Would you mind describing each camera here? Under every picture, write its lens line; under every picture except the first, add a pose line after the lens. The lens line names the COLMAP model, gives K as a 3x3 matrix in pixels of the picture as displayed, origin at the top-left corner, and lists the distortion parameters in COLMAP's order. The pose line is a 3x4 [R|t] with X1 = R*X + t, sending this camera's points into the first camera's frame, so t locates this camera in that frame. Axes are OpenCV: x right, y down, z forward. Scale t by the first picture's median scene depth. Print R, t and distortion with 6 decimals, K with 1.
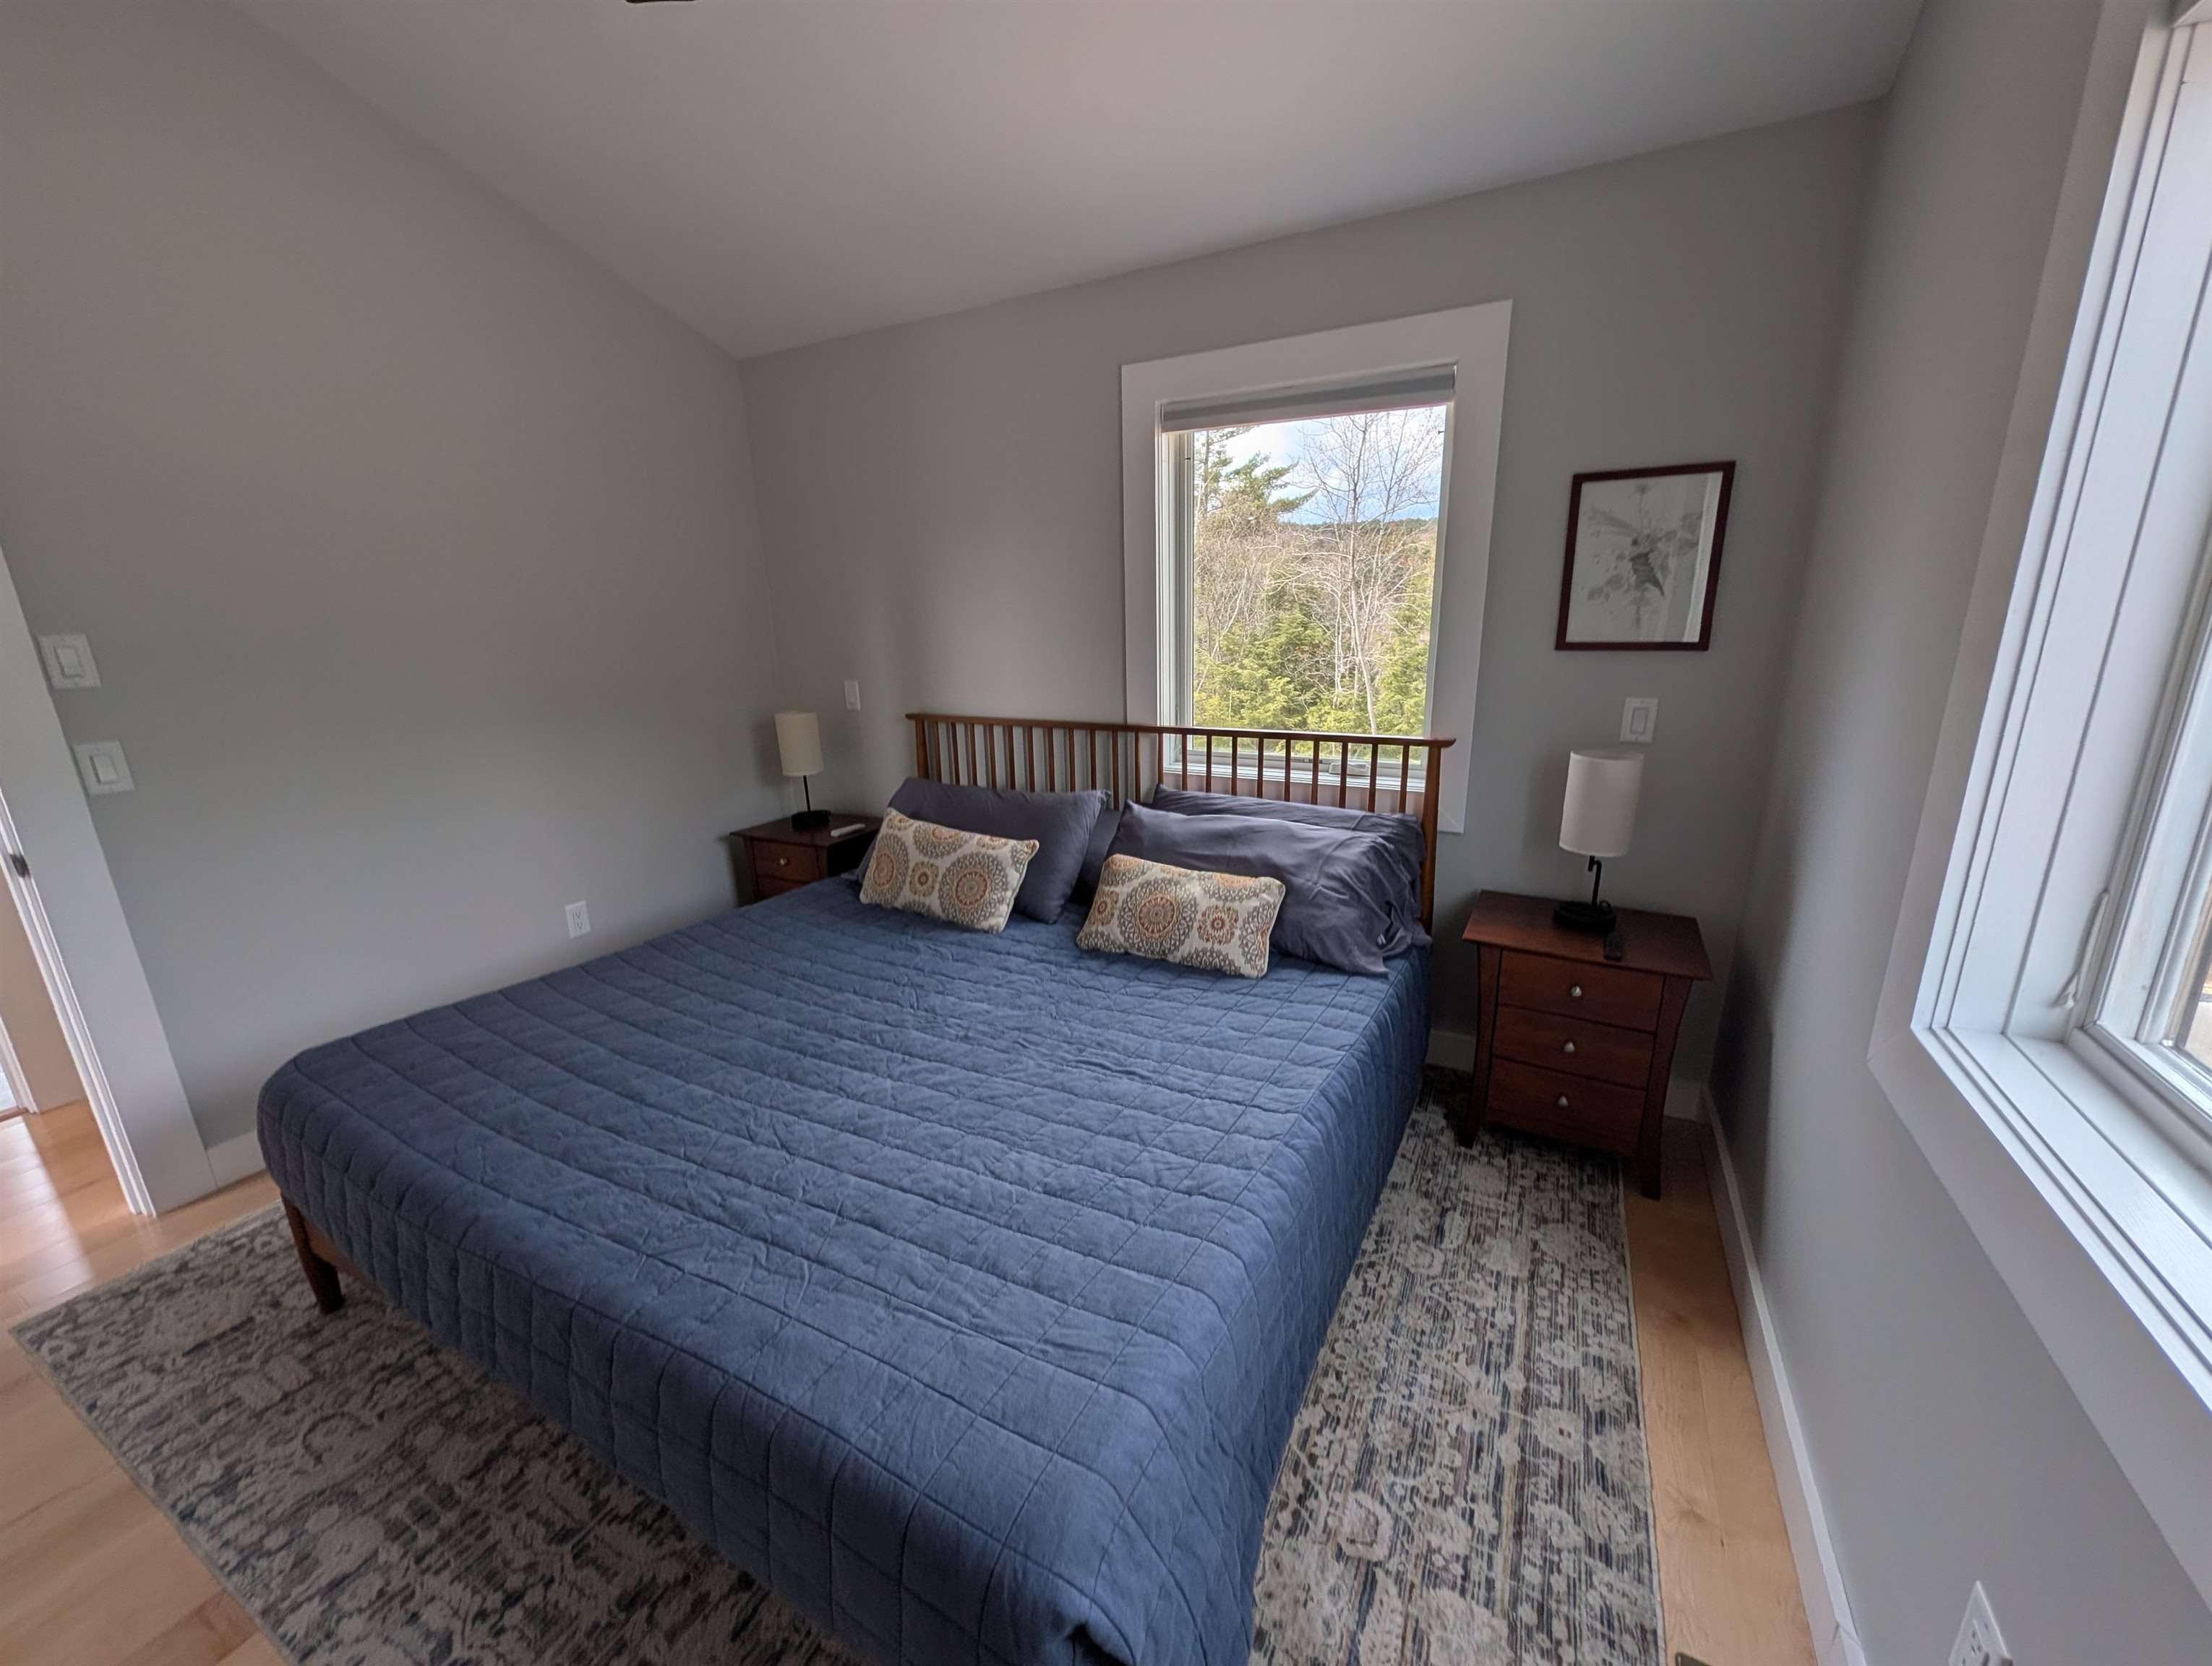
lens RADIAL K [[848.0, 0, 1106.0], [0, 848.0, 833.0], [0, 0, 1]] dist [-0.002101, -0.000108]
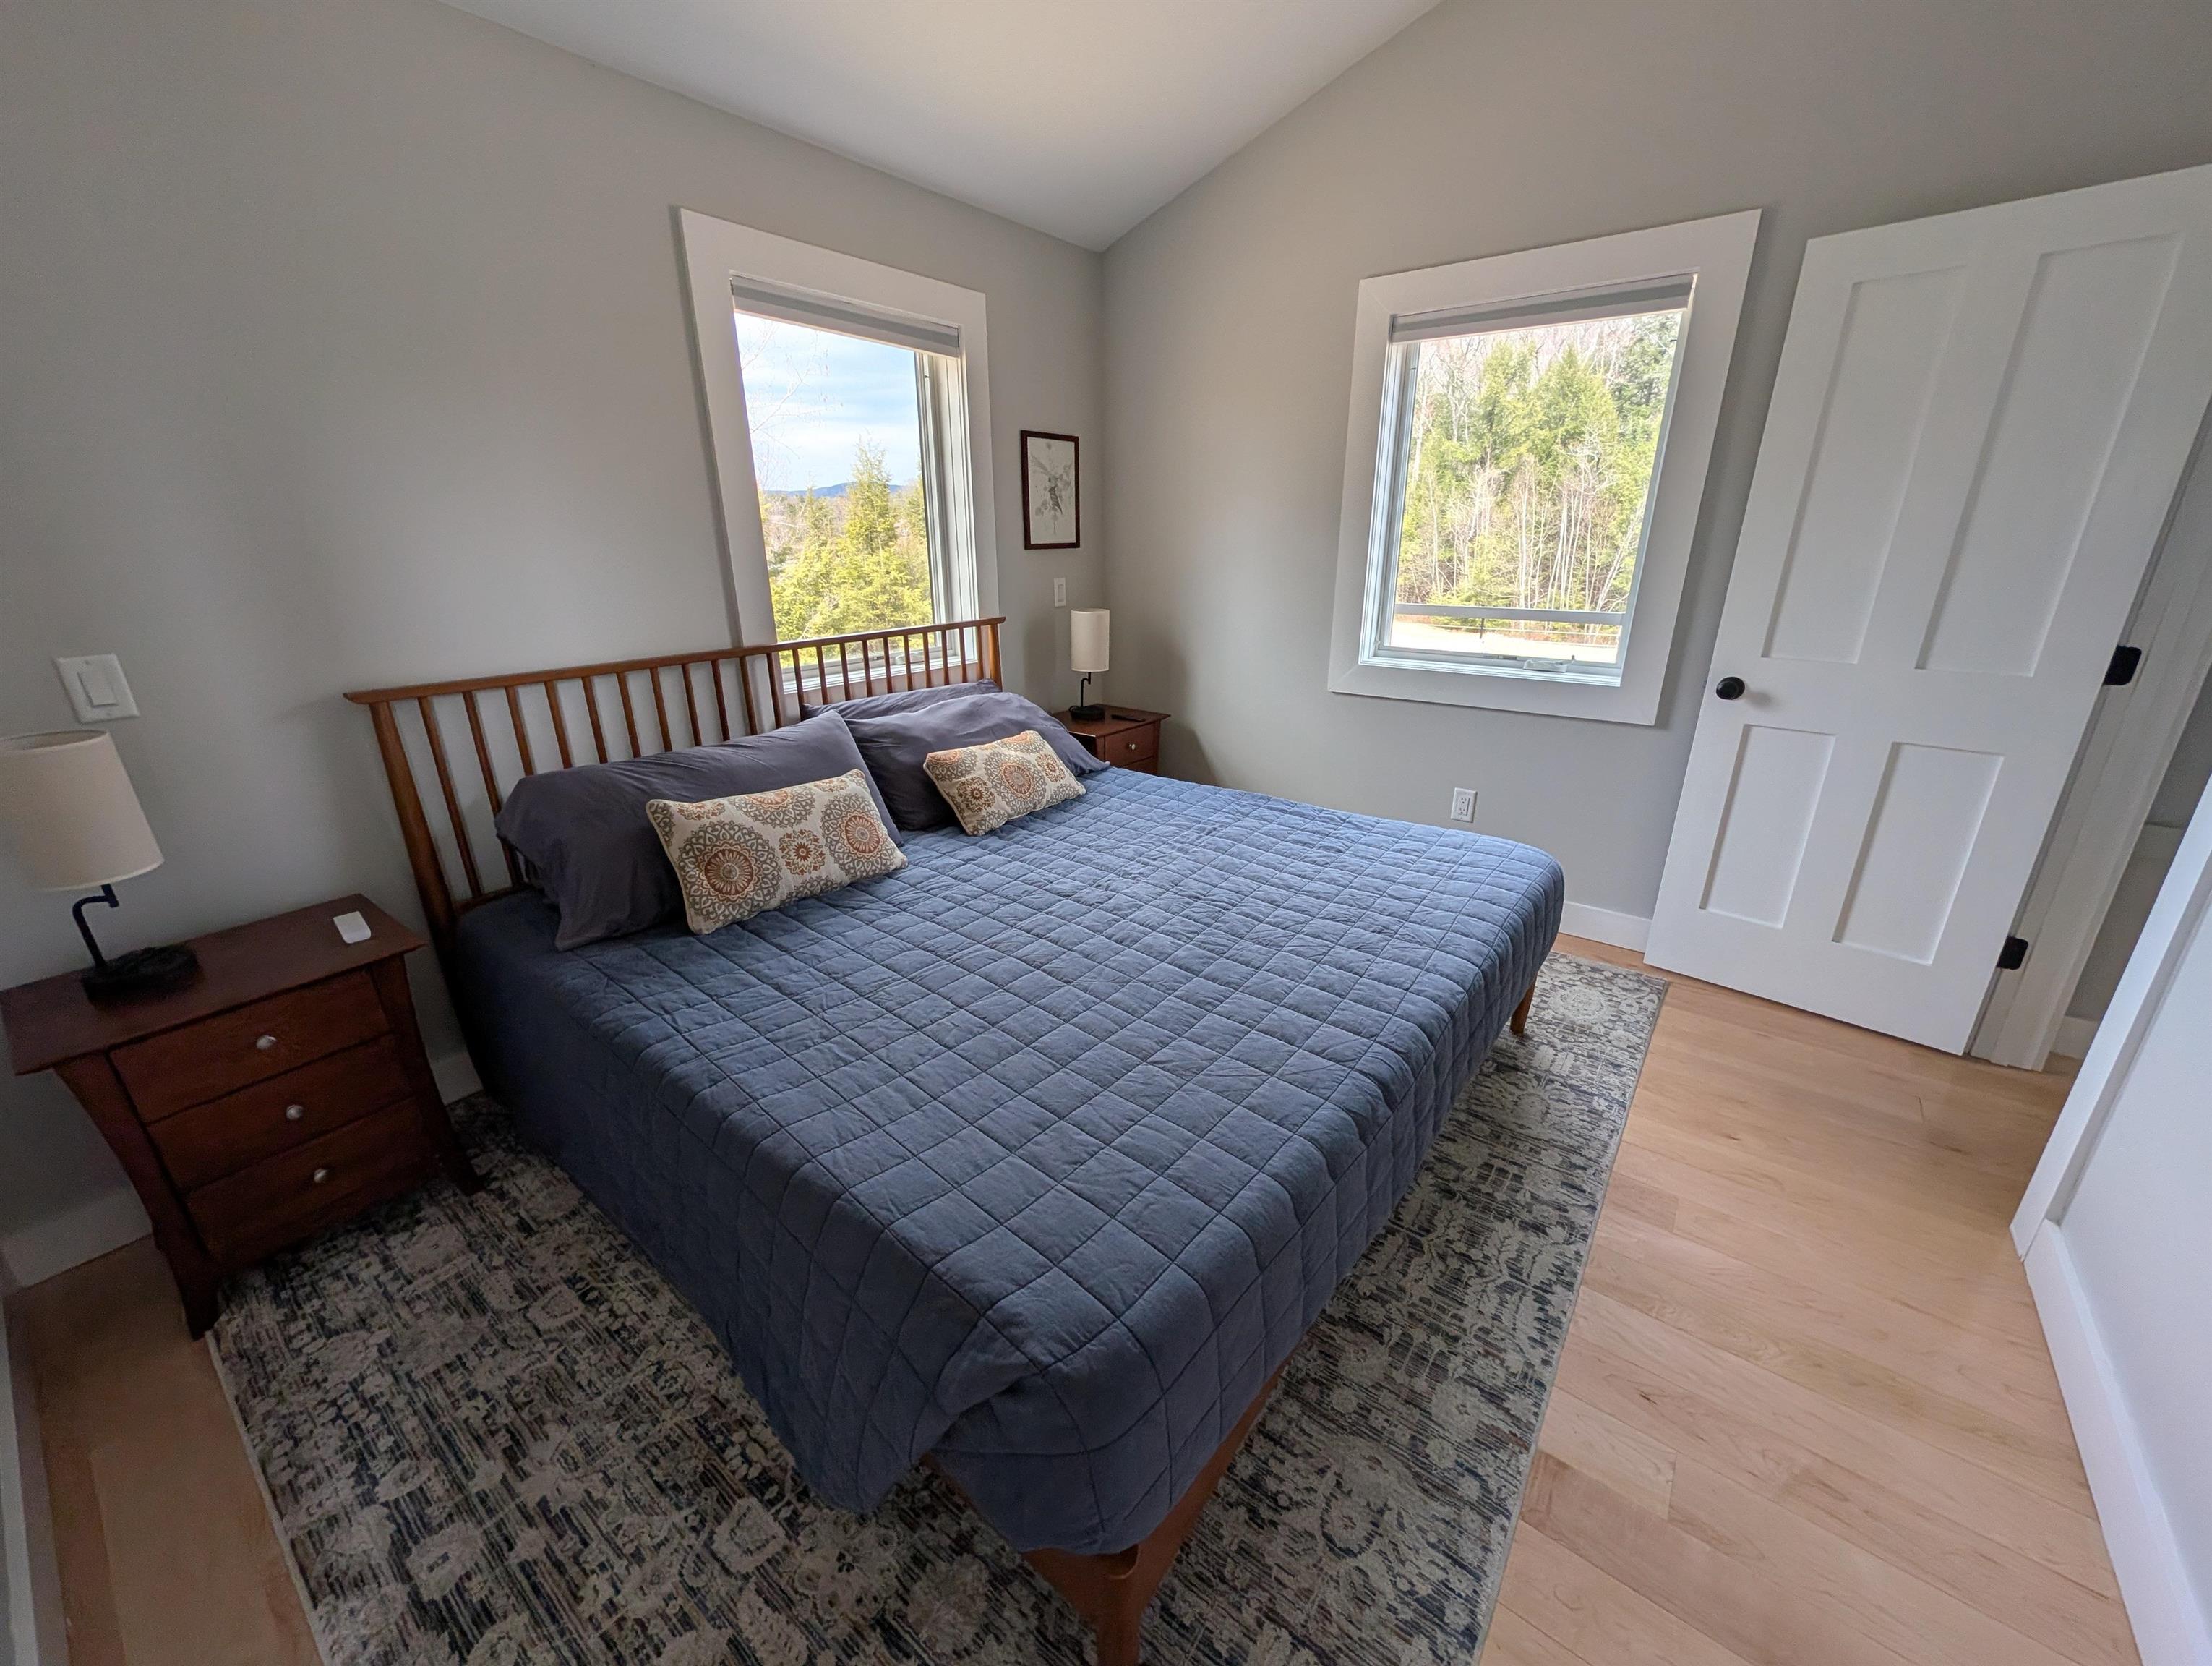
lens RADIAL K [[848.0, 0, 1106.0], [0, 848.0, 833.0], [0, 0, 1]] dist [-0.002101, -0.000108]
pose [[0.163388, -0.312941, 0.935613, -1.023542], [0.256021, 0.929317, 0.266125, -0.112987], [-0.952763, 0.196055, 0.231959, 0.618460]]
